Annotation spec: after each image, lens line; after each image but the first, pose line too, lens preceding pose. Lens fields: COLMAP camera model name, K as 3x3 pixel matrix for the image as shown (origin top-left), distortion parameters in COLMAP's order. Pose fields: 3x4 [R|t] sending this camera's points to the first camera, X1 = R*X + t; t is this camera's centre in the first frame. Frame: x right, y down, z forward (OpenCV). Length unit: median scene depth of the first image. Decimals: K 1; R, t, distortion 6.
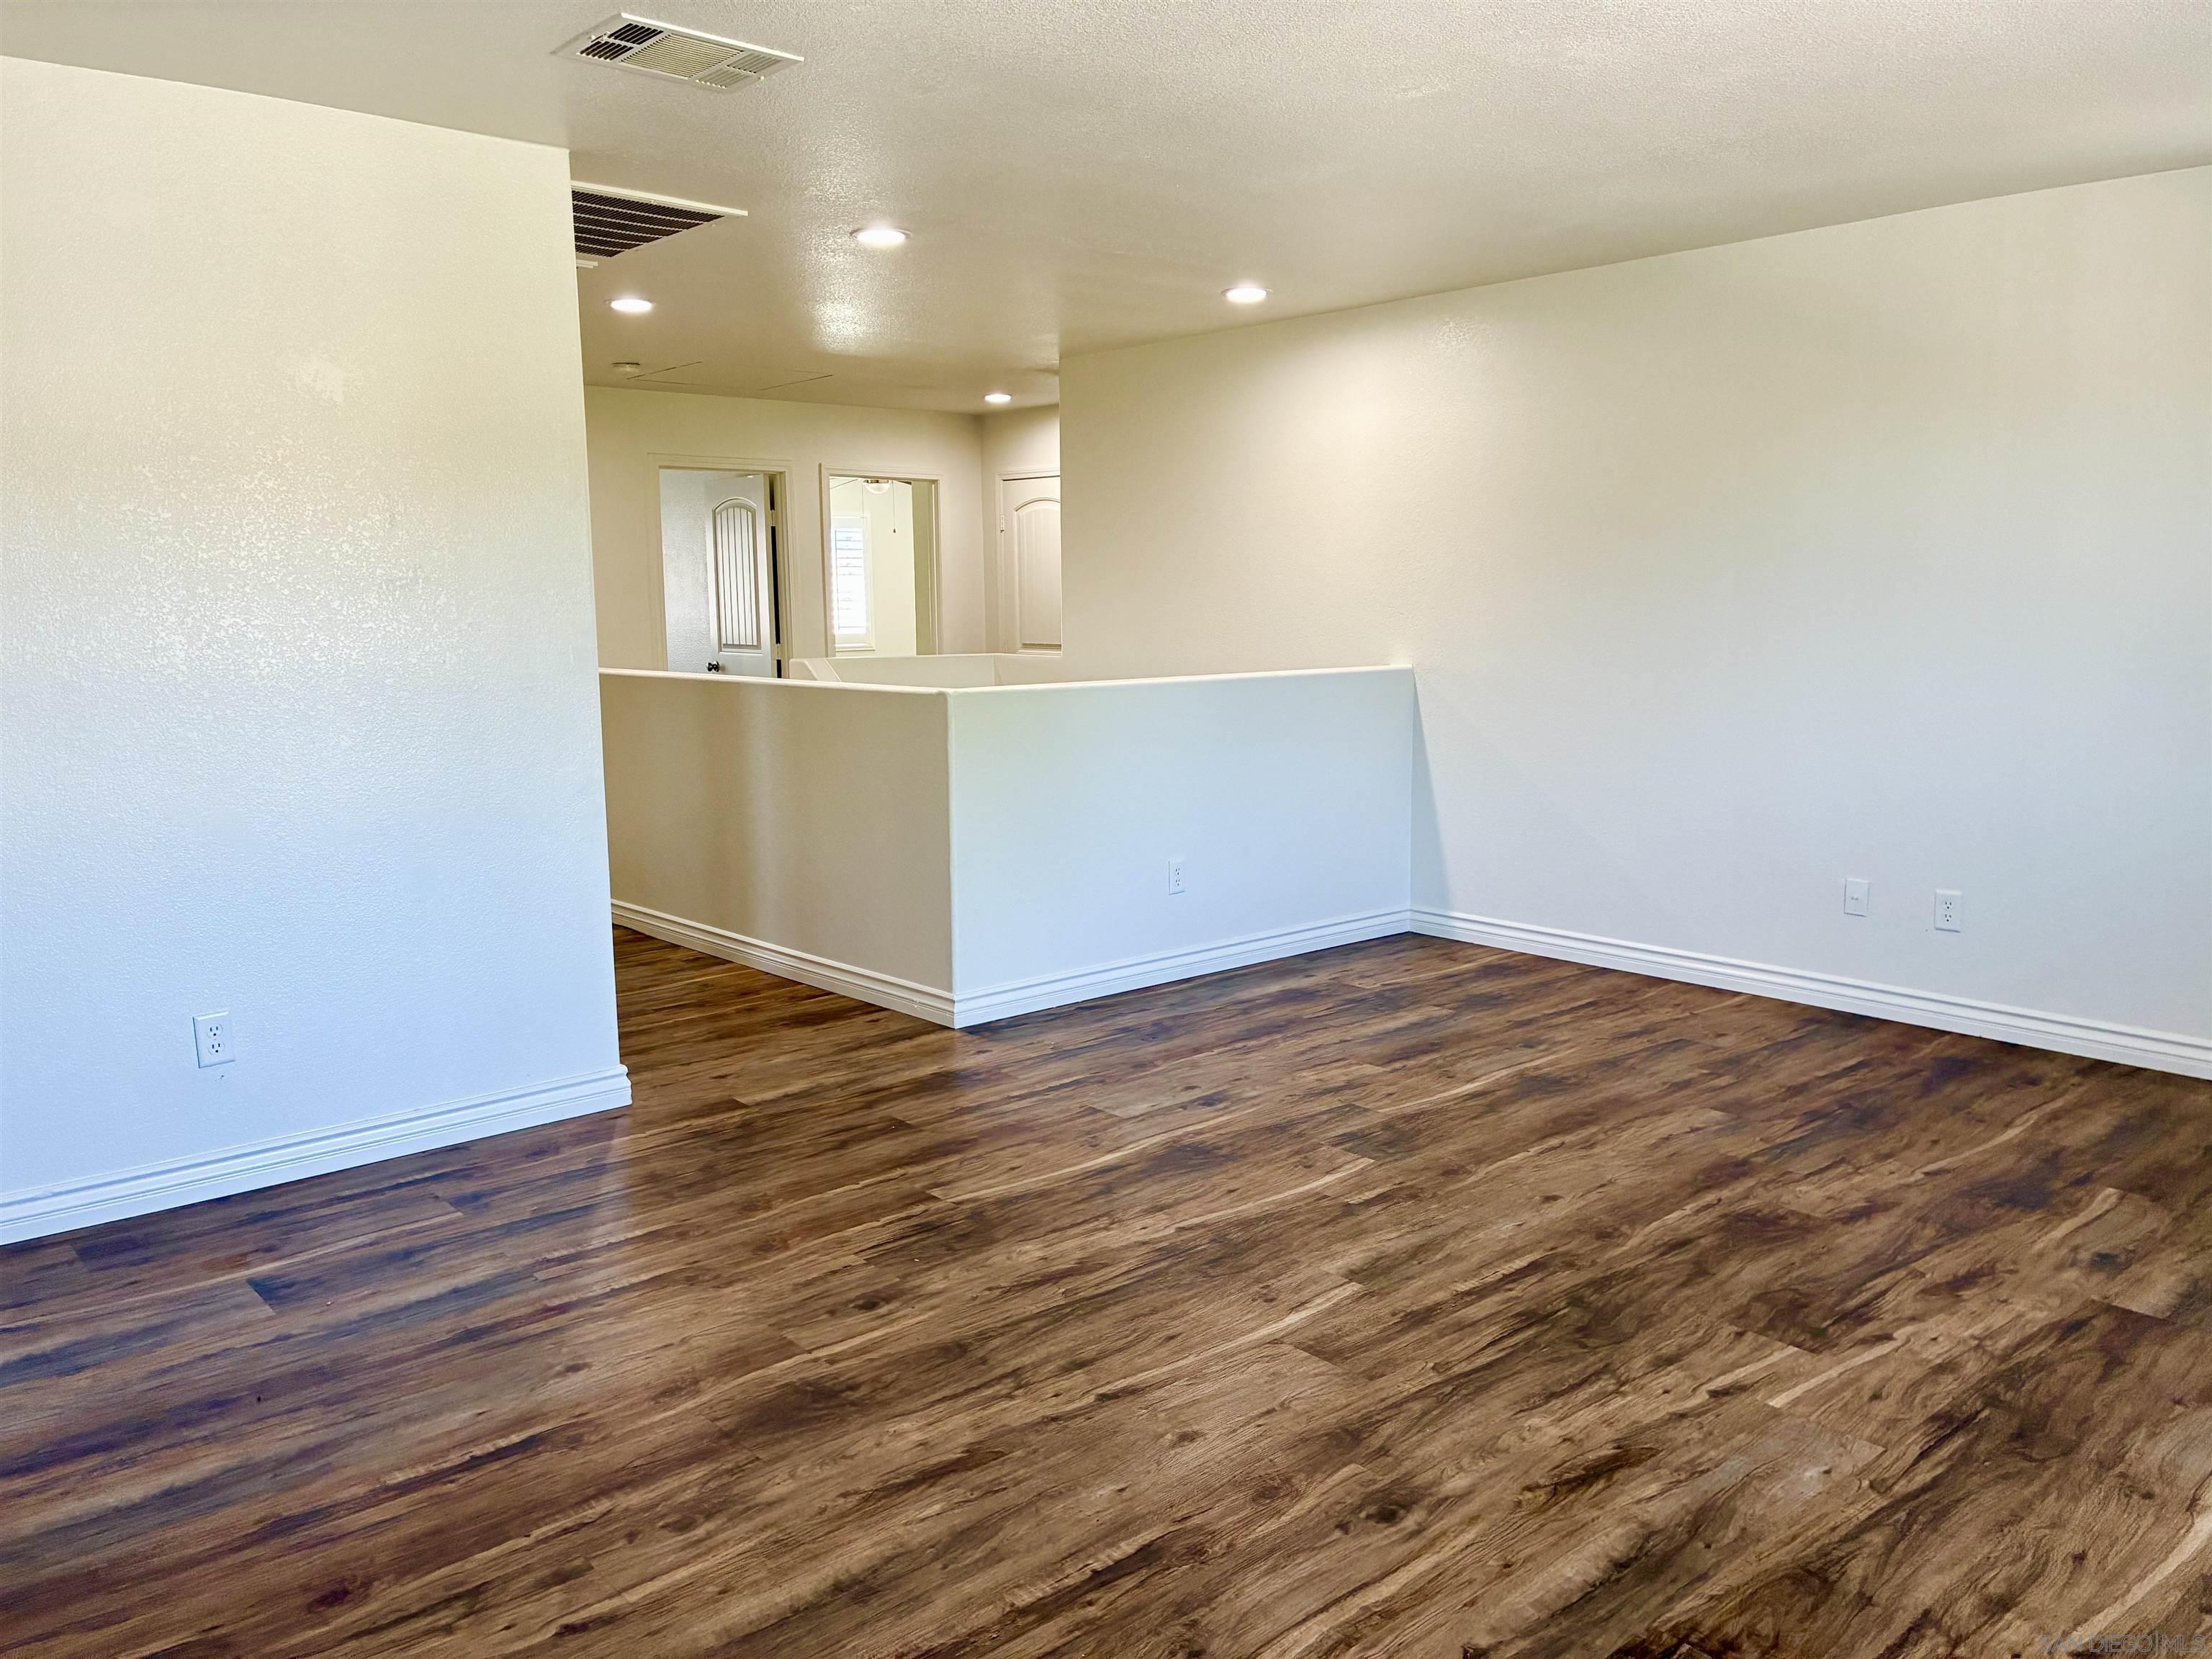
lens RADIAL K [[1684.2, 0, 1117.5], [0, 1684.2, 830.4], [0, 0, 1]] dist [0.066657, -0.084669]
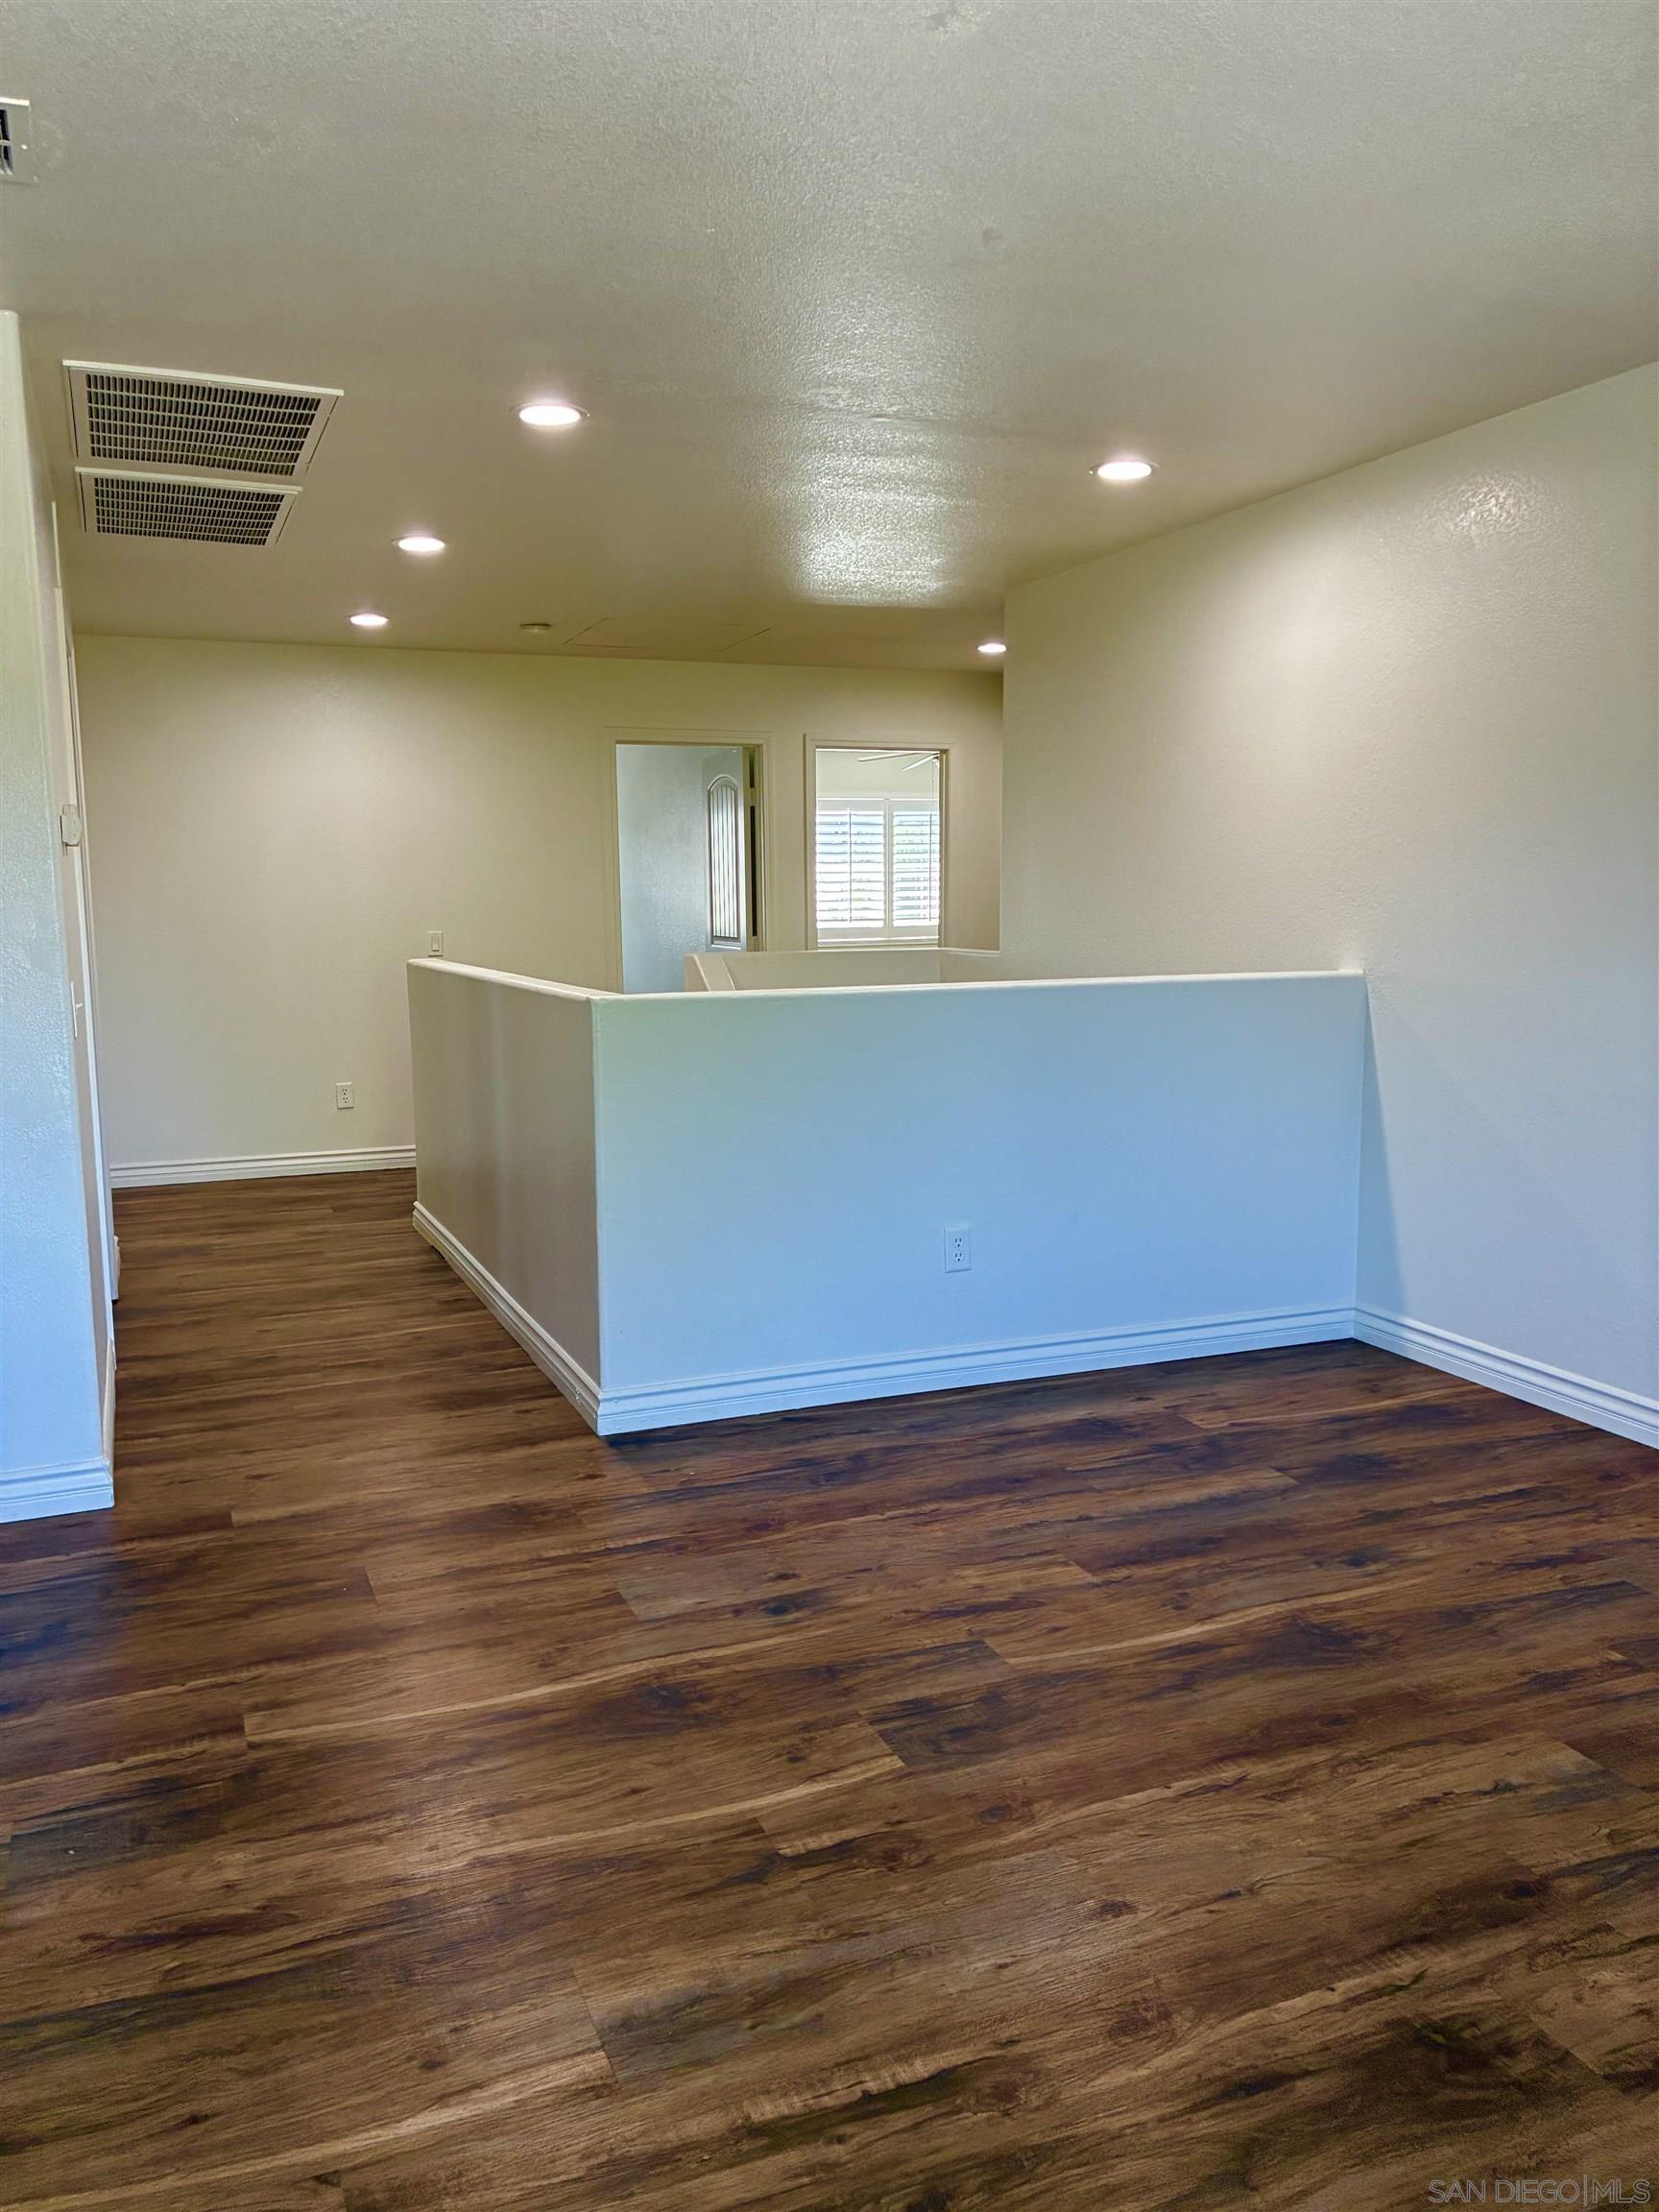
lens RADIAL K [[1663.3, 0, 770.6], [0, 1663.3, 1179.8], [0, 0, 1]] dist [-0.000911, 0.054180]
pose [[0.936803, 0.056828, -0.345212, 0.255938], [-0.043759, 0.998004, 0.045541, -0.042550], [0.347111, -0.027556, 0.937419, 0.331683]]
